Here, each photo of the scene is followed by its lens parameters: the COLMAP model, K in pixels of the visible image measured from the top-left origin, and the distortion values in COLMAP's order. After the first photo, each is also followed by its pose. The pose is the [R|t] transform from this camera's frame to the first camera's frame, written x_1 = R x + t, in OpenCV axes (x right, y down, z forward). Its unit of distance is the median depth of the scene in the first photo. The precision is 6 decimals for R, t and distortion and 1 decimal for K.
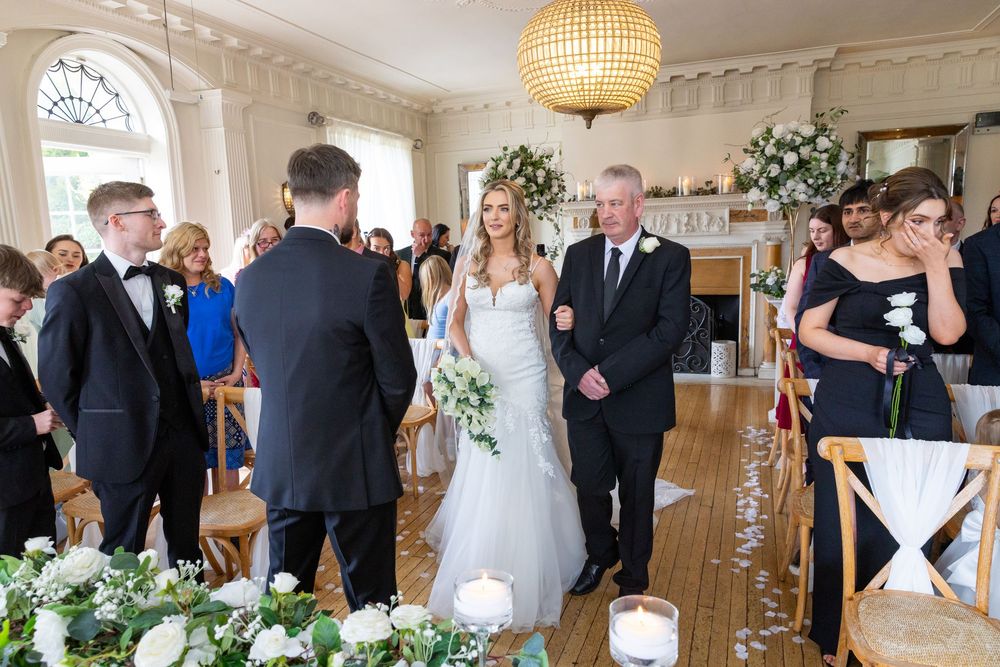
lens RADIAL K [[699.1, 0, 500.0], [0, 699.1, 333.5], [0, 0, 1]] dist [0.001447, 0.003613]
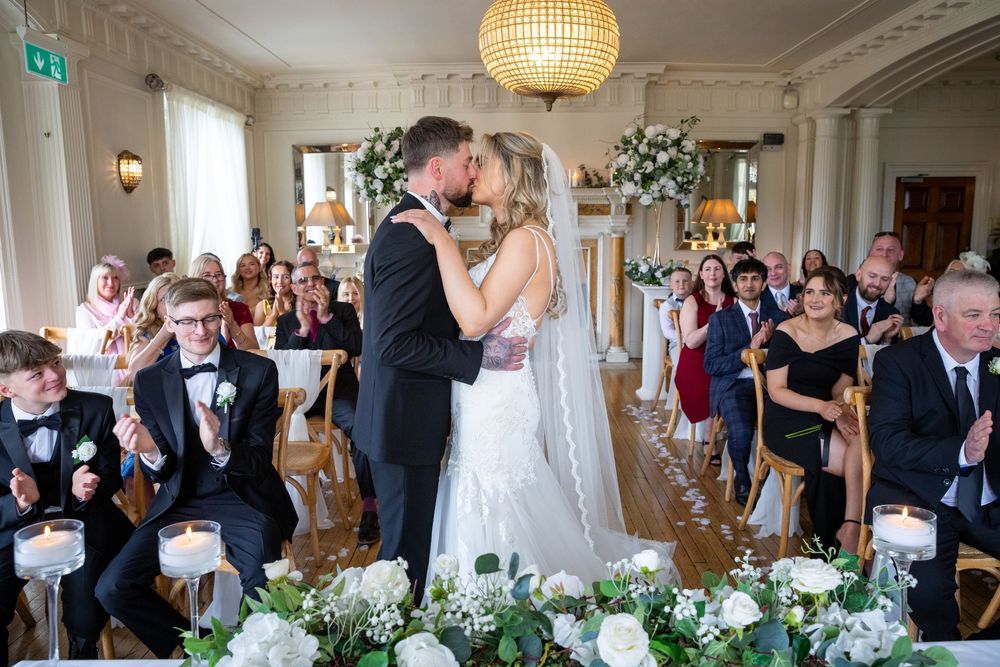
lens RADIAL K [[716.8, 0, 500.0], [0, 716.8, 333.5], [0, 0, 1]] dist [-0.125690, 0.096859]
pose [[0.926424, -0.030104, 0.375277, -0.213373], [0.030502, 0.999523, 0.004880, 0.011543], [-0.375245, 0.006925, 0.926900, 0.057382]]
